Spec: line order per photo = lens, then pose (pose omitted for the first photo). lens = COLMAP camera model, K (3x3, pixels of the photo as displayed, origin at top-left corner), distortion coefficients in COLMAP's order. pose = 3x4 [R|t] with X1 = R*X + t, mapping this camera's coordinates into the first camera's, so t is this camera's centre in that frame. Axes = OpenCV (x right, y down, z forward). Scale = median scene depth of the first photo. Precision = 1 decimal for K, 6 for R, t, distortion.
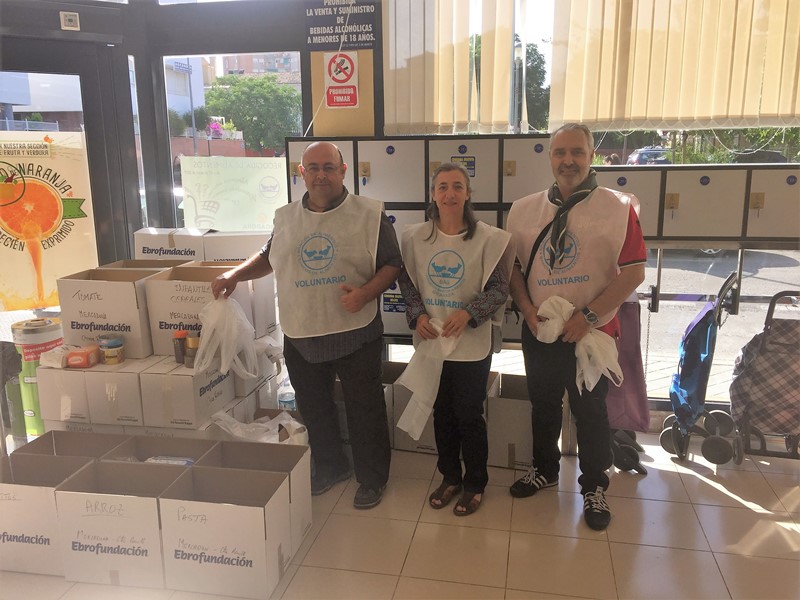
lens RADIAL K [[688.9, 0, 398.9], [0, 688.9, 296.9], [0, 0, 1]] dist [0.090444, -0.123859]
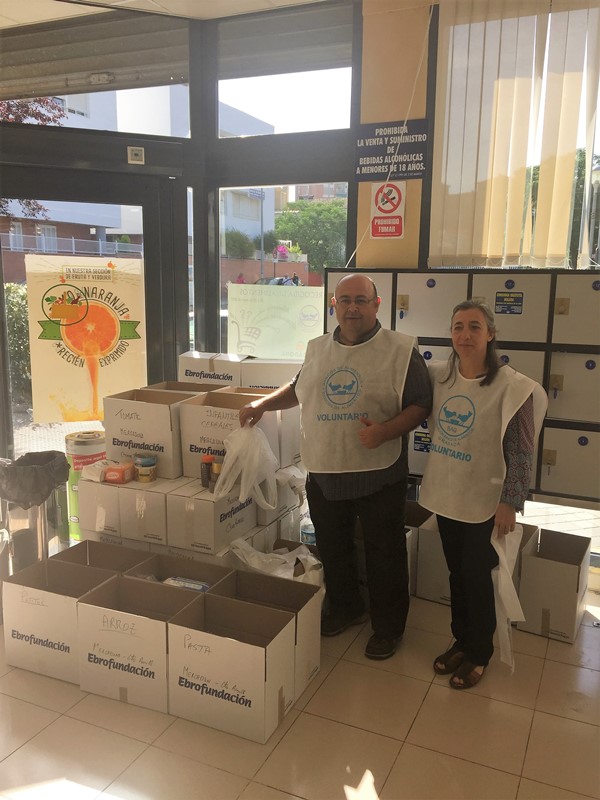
lens RADIAL K [[688.9, 0, 300.0], [0, 688.9, 400.0], [0, 0, 1]] dist [0.090444, -0.123859]
pose [[0.973972, 0.063159, -0.217691, 0.028136], [-0.069347, 0.997374, -0.020892, -0.017514], [0.215799, 0.035445, 0.975794, 0.030115]]
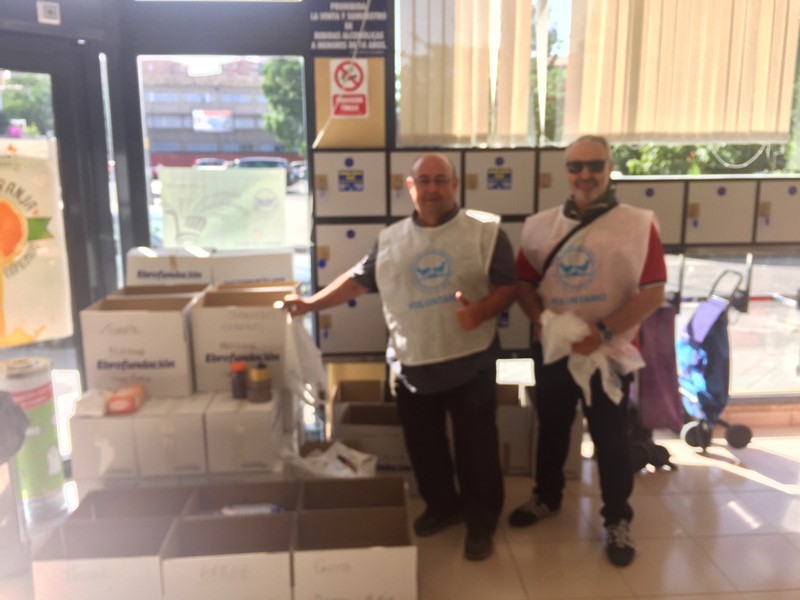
lens RADIAL K [[699.9, 0, 400.0], [0, 699.9, 300.0], [0, 0, 1]] dist [0.029778, -0.004890]
pose [[0.968481, -0.044592, 0.245065, -0.278536], [0.047387, 0.998861, -0.005519, -0.014860], [-0.244540, 0.016958, 0.969491, 0.059191]]
